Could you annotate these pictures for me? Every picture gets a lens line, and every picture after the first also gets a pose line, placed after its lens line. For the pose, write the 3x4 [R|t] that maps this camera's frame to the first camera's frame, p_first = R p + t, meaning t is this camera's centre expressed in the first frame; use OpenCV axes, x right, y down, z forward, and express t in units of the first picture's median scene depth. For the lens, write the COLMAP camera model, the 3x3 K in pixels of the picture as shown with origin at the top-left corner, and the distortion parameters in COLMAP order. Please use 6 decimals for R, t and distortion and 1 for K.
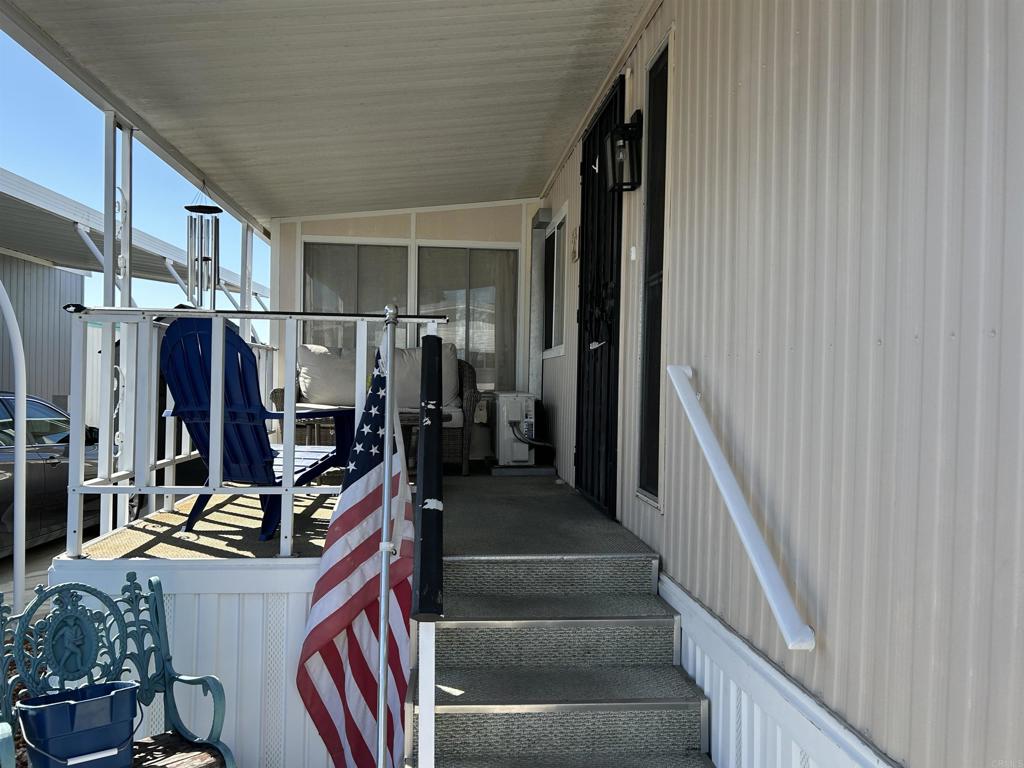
lens RADIAL K [[805.7, 0, 512.0], [0, 805.7, 387.7], [0, 0, 1]] dist [0.001799, -0.000075]
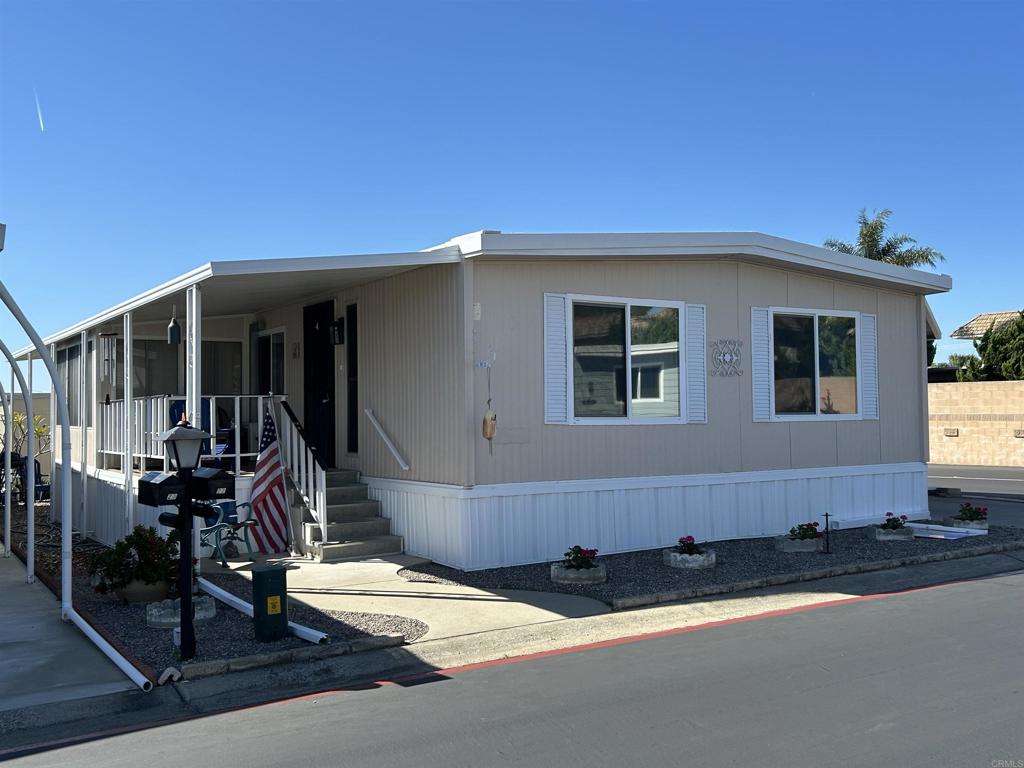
lens RADIAL K [[987.2, 0, 510.8], [0, 987.2, 390.1], [0, 0, 1]] dist [-0.079088, 0.000000]
pose [[0.887690, -0.026381, 0.459685, -1.019243], [0.040647, 0.998949, -0.021162, 0.005628], [-0.458644, 0.037470, 0.887830, -2.593885]]
